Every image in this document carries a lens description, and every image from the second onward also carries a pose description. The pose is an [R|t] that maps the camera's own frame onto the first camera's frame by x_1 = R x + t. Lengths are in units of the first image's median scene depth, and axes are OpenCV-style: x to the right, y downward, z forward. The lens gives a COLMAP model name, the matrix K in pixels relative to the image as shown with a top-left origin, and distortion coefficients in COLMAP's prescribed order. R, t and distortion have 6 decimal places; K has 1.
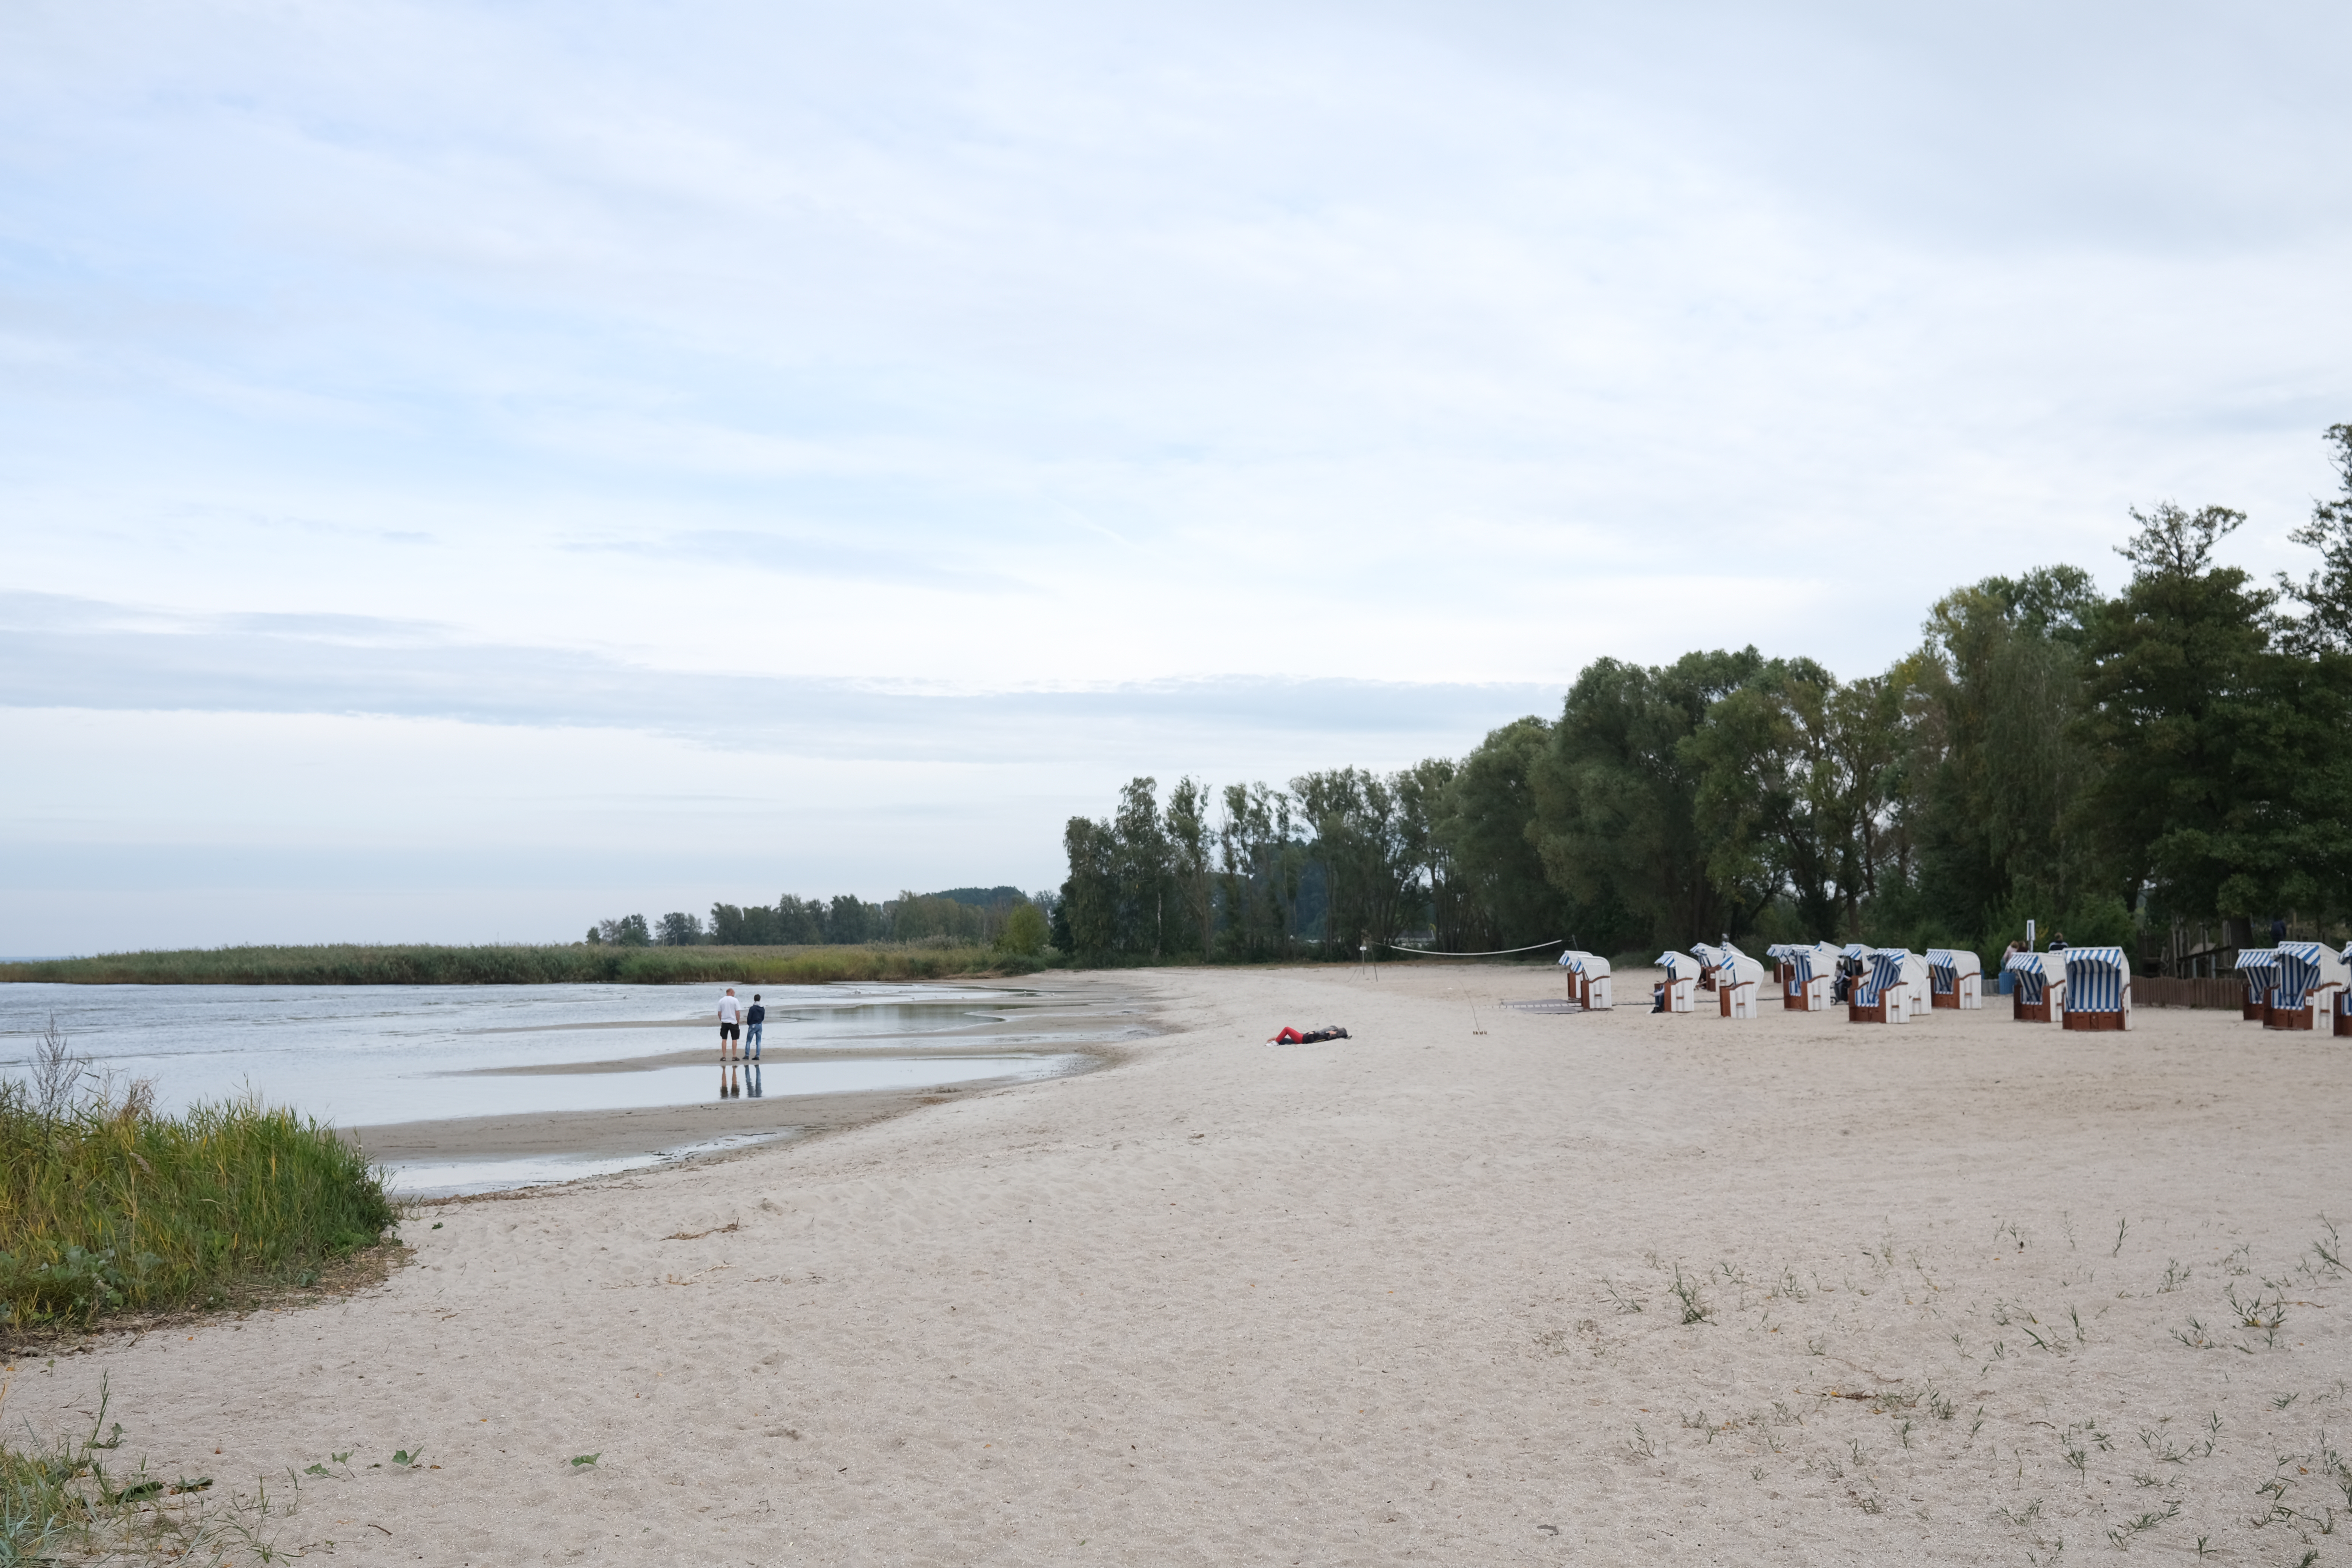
lens RADIAL K [[2387.4, 0, 1154.4], [0, 2387.4, 830.4], [0, 0, 1]] dist [-0.038660, 0.150591]
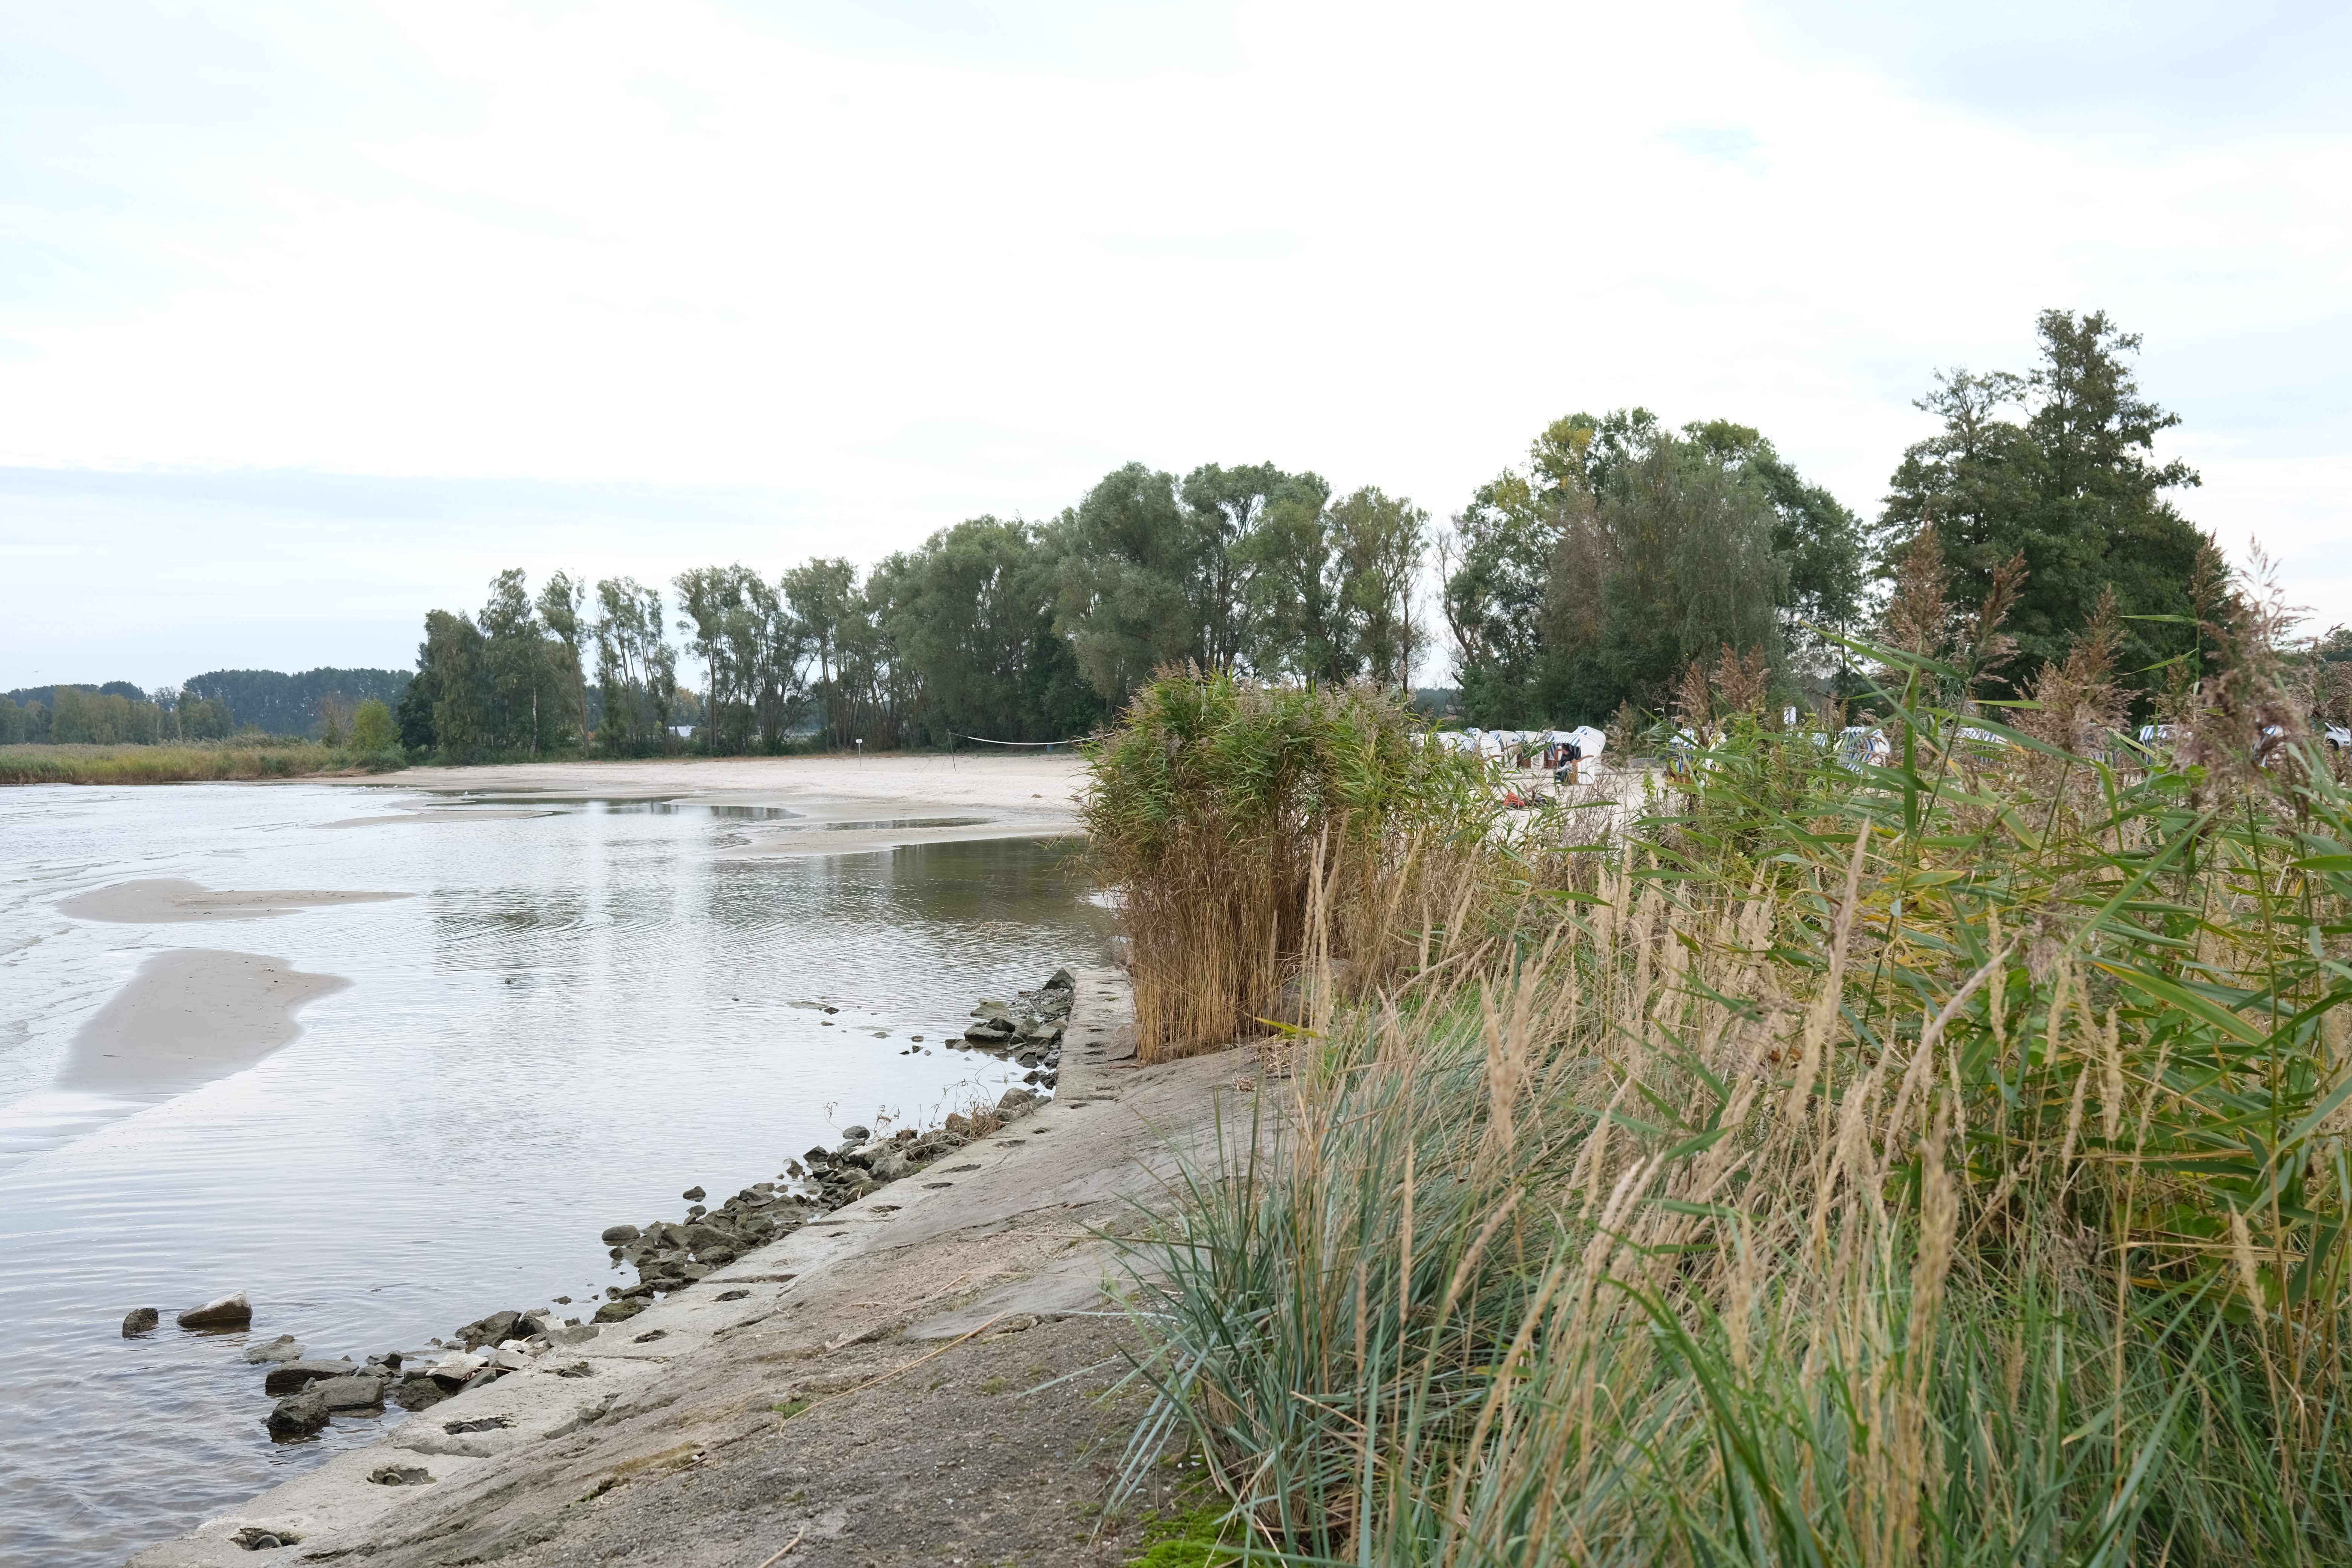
lens RADIAL K [[2387.4, 0, 1154.4], [0, 2387.4, 830.4], [0, 0, 1]] dist [-0.038660, 0.150591]
pose [[0.934515, -0.017695, 0.355484, -0.191928], [-0.012196, 0.996585, 0.081670, 0.002785], [-0.355716, -0.080658, 0.931107, -0.010328]]
